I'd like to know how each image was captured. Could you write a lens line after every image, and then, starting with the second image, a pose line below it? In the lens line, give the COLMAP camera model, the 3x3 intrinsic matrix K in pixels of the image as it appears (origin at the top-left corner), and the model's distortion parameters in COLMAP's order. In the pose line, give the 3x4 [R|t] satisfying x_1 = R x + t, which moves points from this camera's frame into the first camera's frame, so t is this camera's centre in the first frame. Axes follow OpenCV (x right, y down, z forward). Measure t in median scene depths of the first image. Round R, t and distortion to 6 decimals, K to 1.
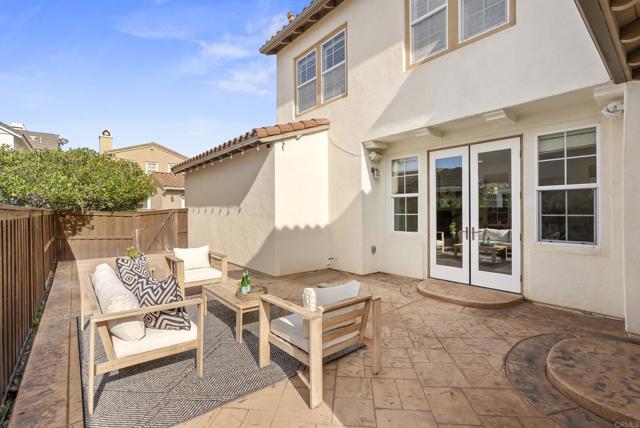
lens RADIAL K [[298.9, 0, 320.0], [0, 298.9, 214.0], [0, 0, 1]] dist [-0.014251, -0.000022]
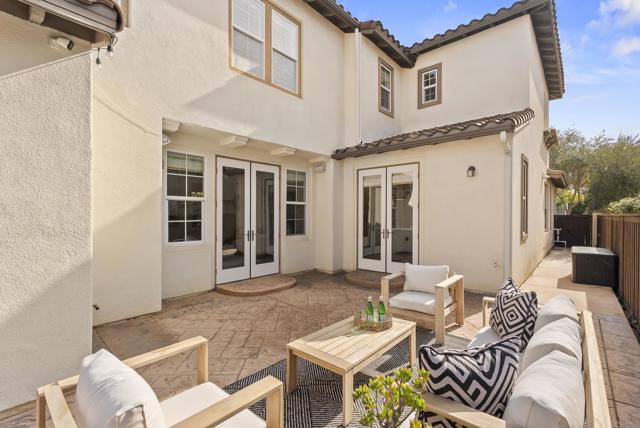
lens RADIAL K [[291.3, 0, 320.0], [0, 291.3, 214.0], [0, 0, 1]] dist [-0.001222, -0.000119]
pose [[-0.151126, 0.012780, 0.988432, -0.603985], [0.012711, 0.999859, -0.010985, -0.004358], [-0.988433, 0.010904, -0.151267, 0.778534]]
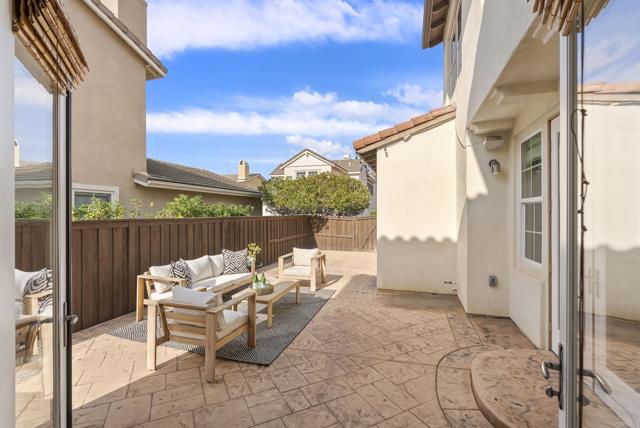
lens RADIAL K [[291.3, 0, 320.0], [0, 291.3, 214.0], [0, 0, 1]] dist [-0.001222, -0.000119]
pose [[0.536731, 0.006389, -0.843729, 0.569482], [-0.010706, 0.999942, 0.000761, -0.031204], [0.843686, 0.008625, 0.536768, 0.342950]]
